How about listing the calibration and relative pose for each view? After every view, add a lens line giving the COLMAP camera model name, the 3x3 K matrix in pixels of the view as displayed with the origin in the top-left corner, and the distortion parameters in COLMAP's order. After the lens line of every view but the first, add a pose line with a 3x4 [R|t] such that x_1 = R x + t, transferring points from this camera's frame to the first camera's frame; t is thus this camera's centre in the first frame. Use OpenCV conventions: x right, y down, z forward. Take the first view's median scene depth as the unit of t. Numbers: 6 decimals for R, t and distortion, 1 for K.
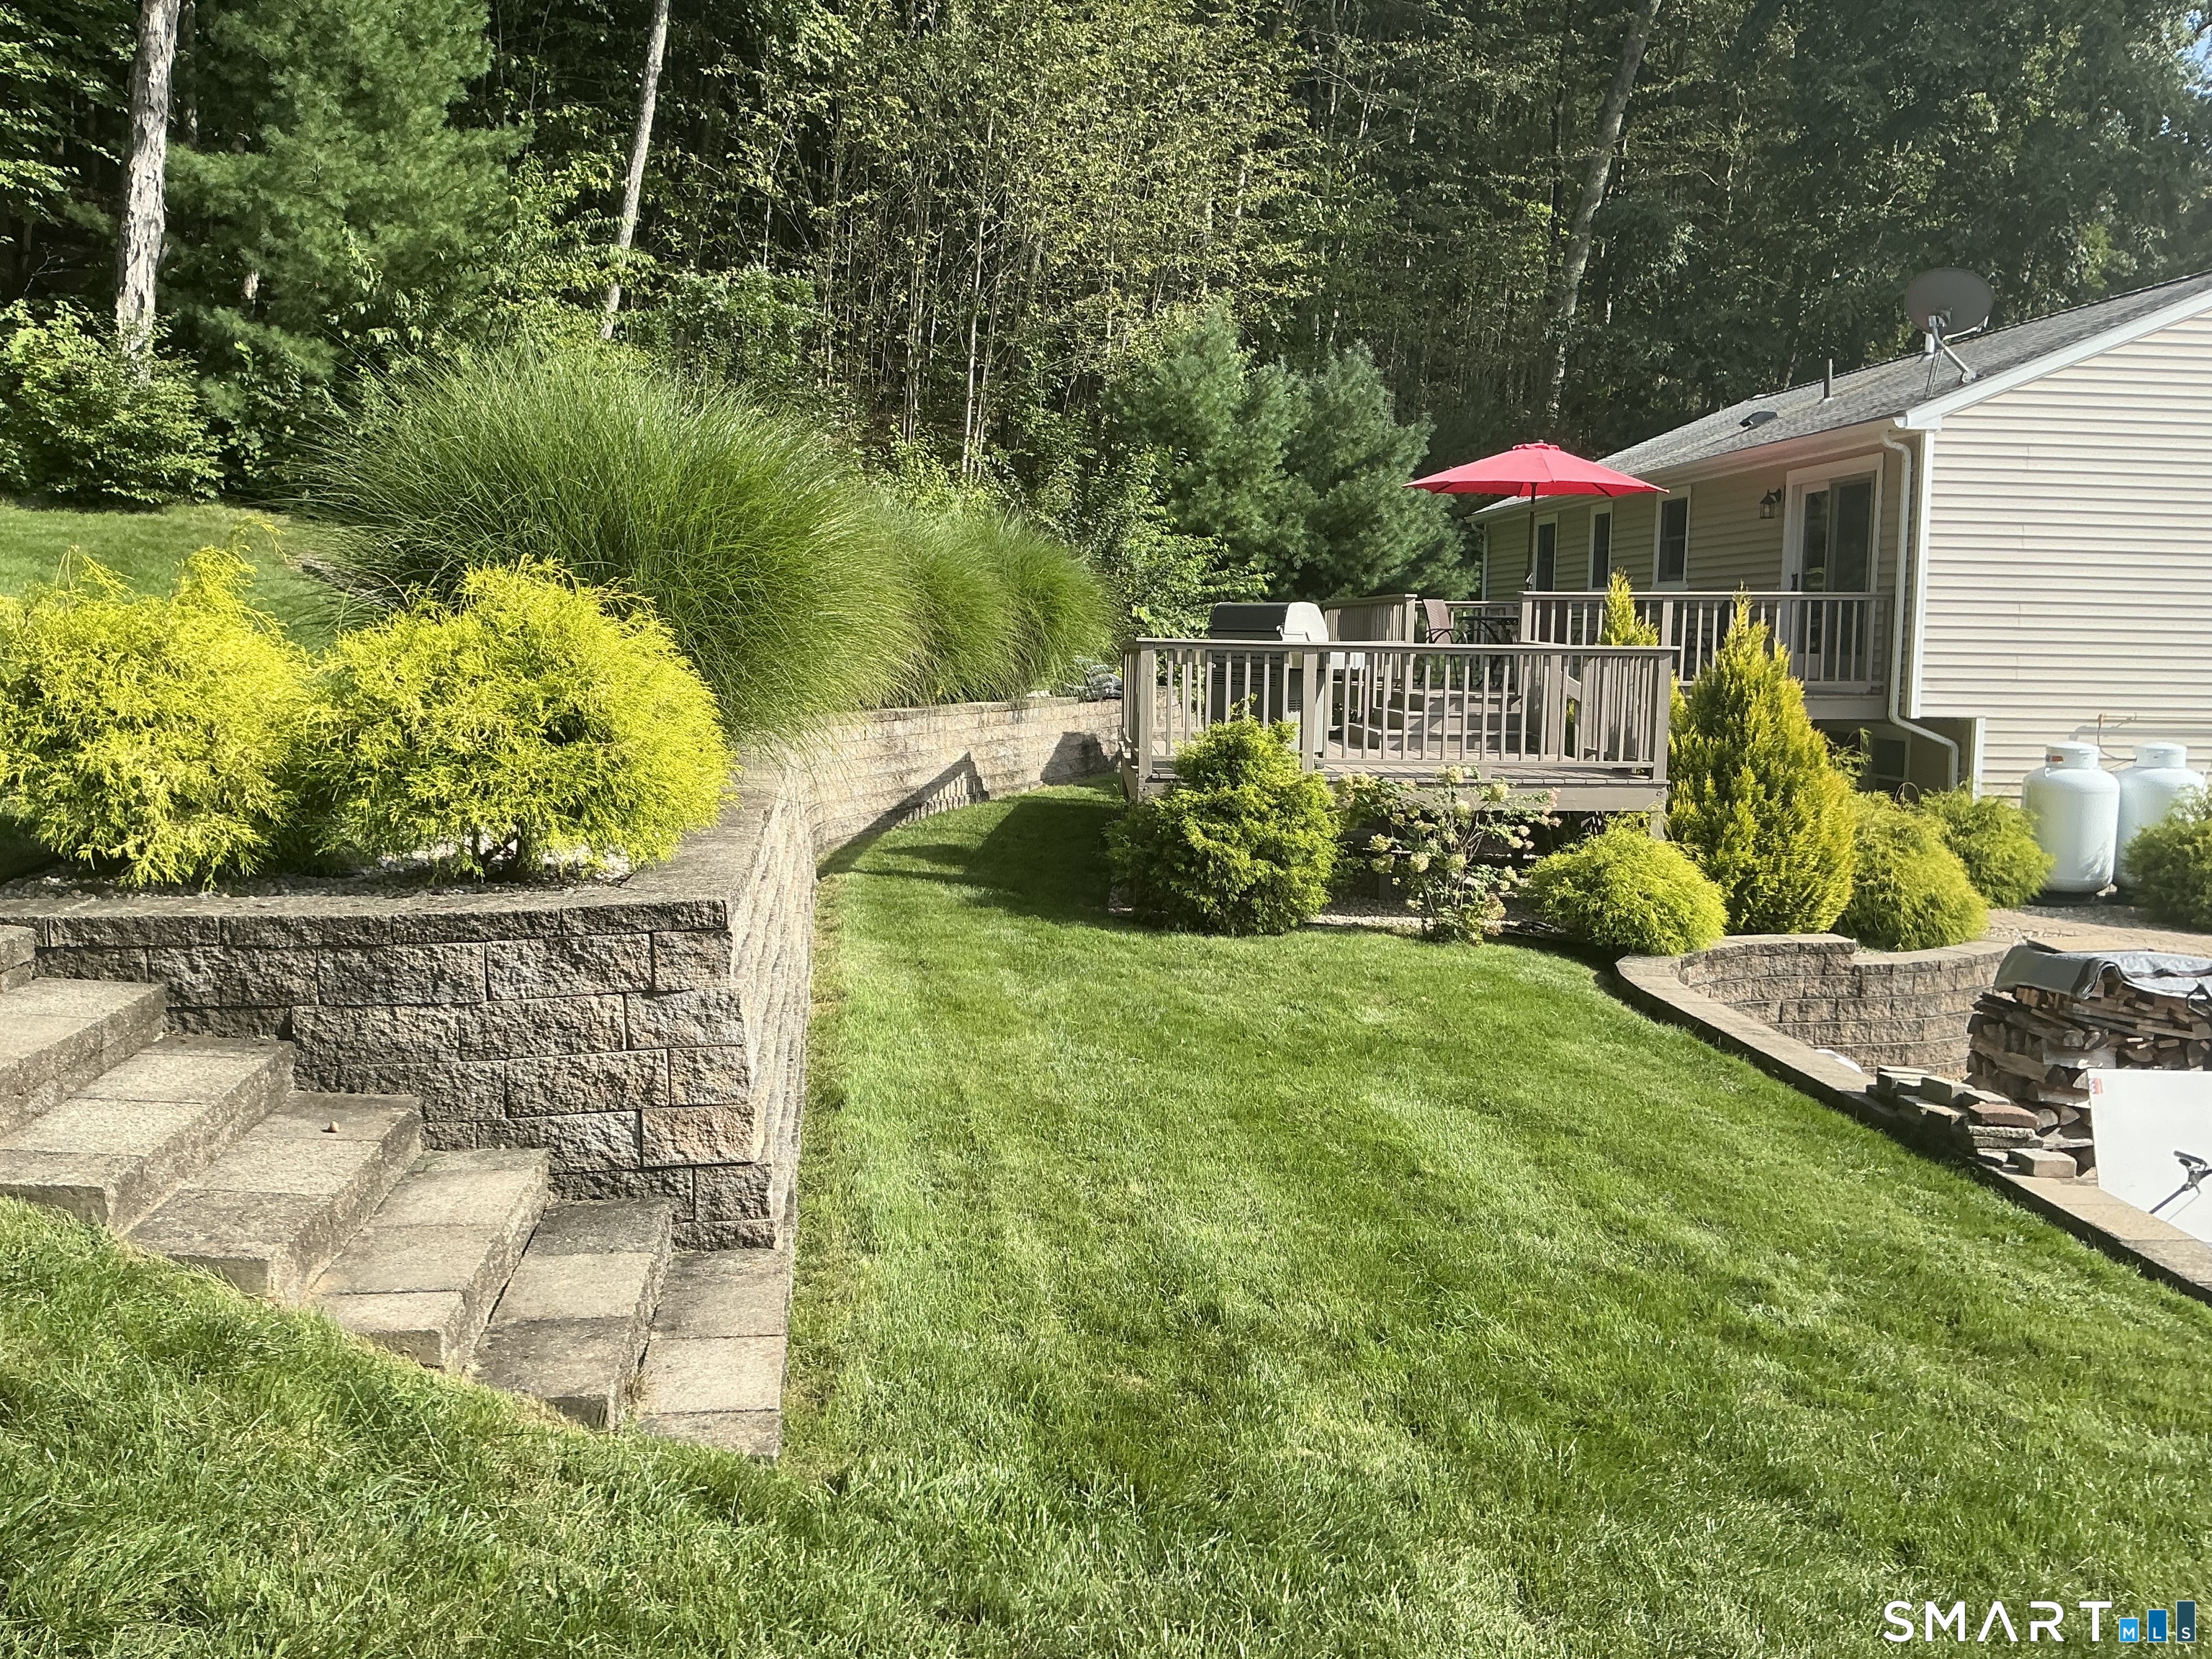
lens RADIAL K [[1831.7, 0, 1090.3], [0, 1831.7, 828.9], [0, 0, 1]] dist [0.110506, -0.225211]
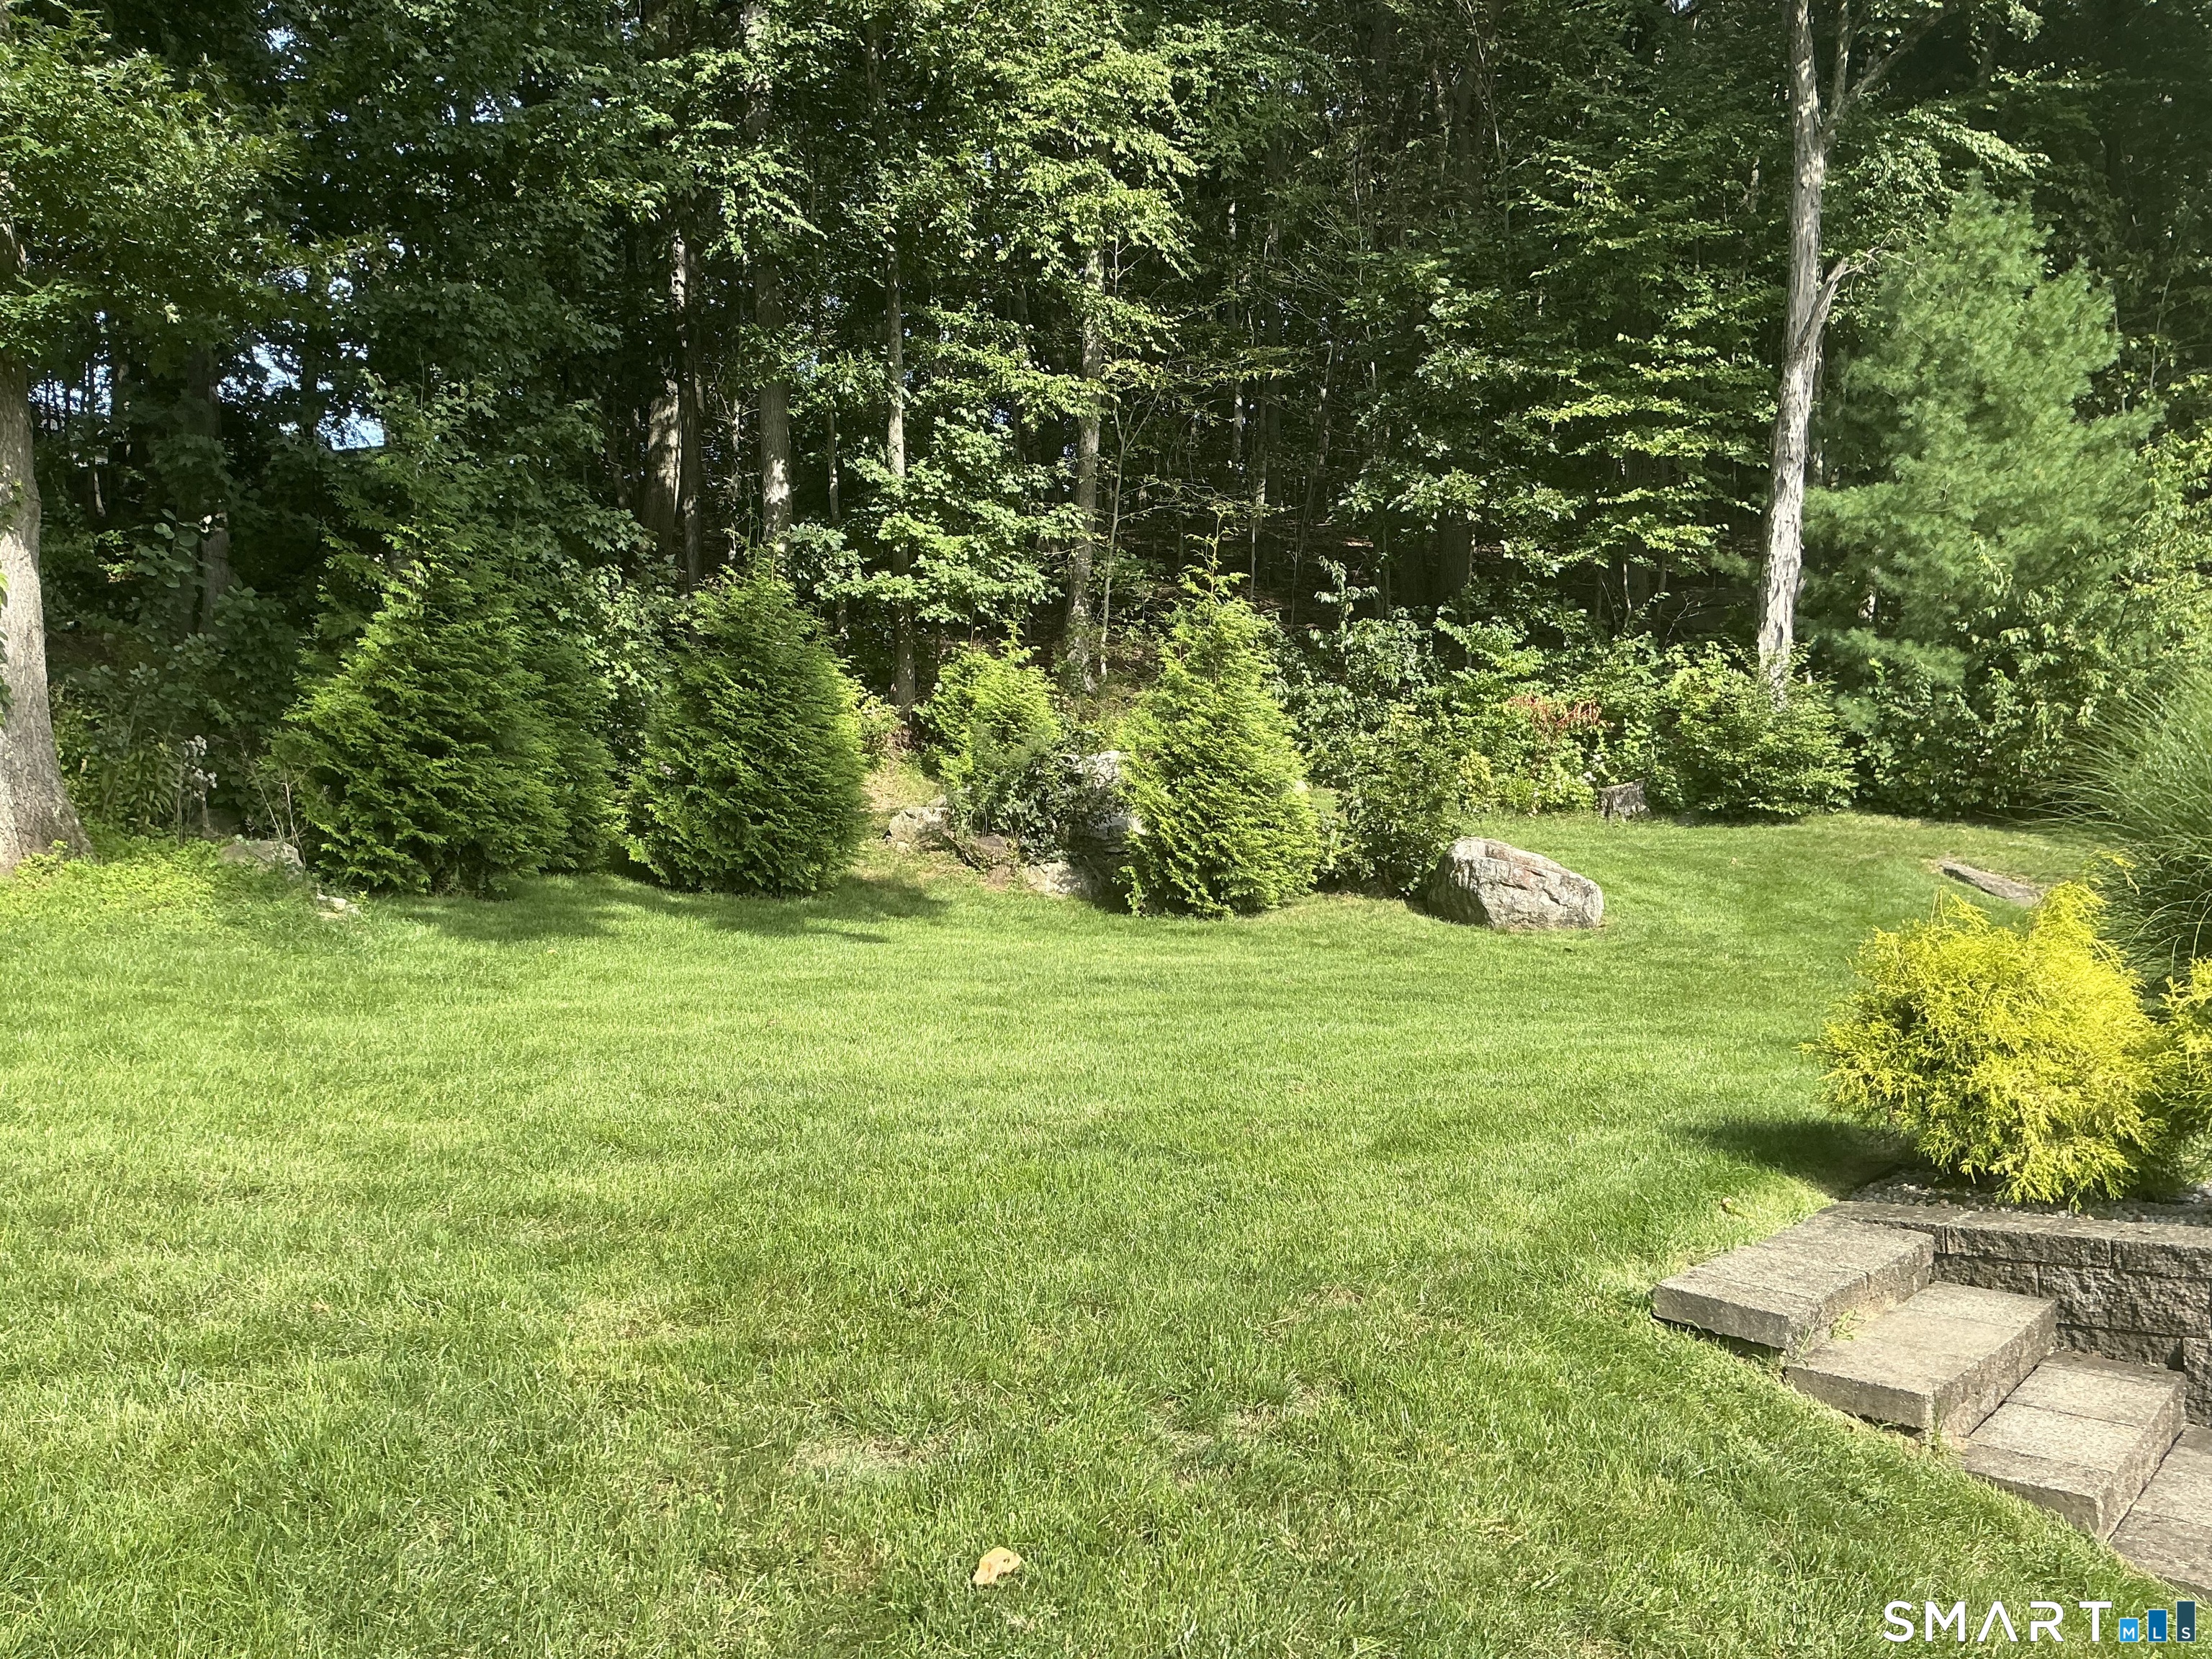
lens RADIAL K [[1831.7, 0, 1090.3], [0, 1831.7, 828.9], [0, 0, 1]] dist [0.110506, -0.225211]
pose [[0.704375, -0.050086, -0.708059, -0.030828], [-0.060424, 0.989656, -0.130114, -0.002728], [0.707252, 0.134432, 0.694063, -0.036836]]
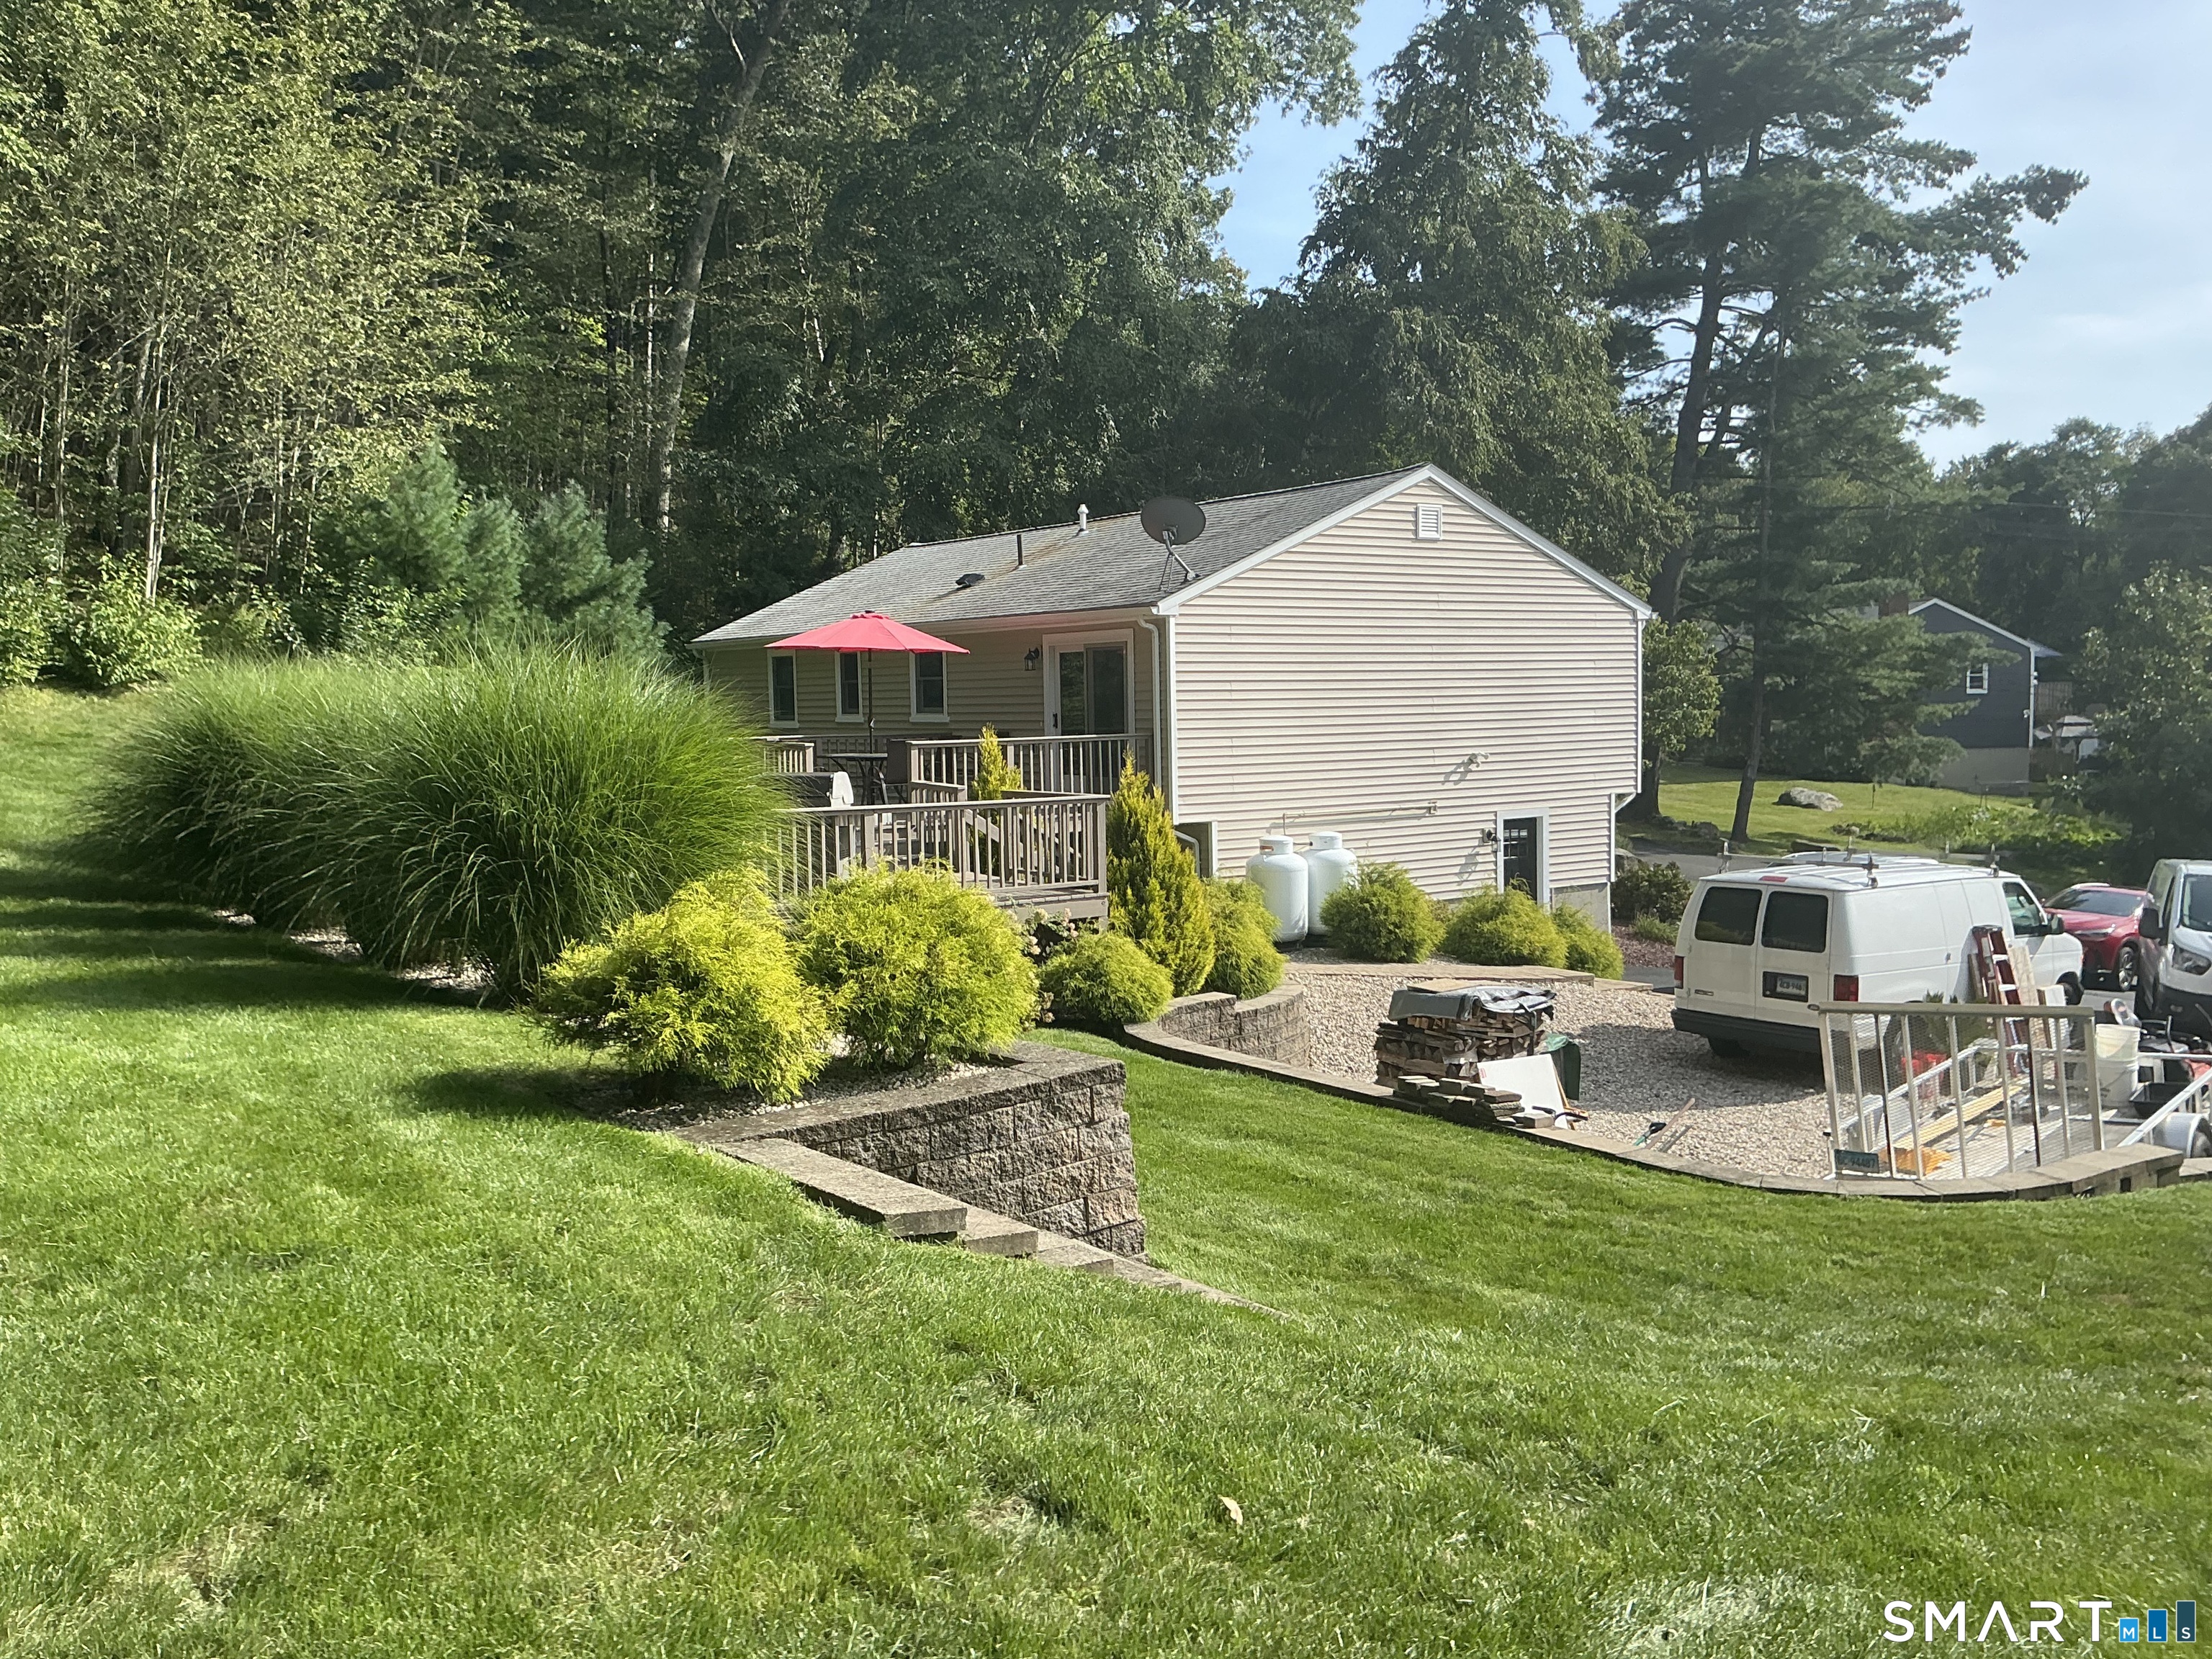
lens RADIAL K [[1831.7, 0, 1090.3], [0, 1831.7, 828.9], [0, 0, 1]] dist [0.110506, -0.225211]
pose [[0.853011, -0.062129, 0.518181, -0.268255], [0.080970, 0.996621, -0.013797, -0.037603], [-0.515573, 0.053726, 0.855159, -0.103170]]
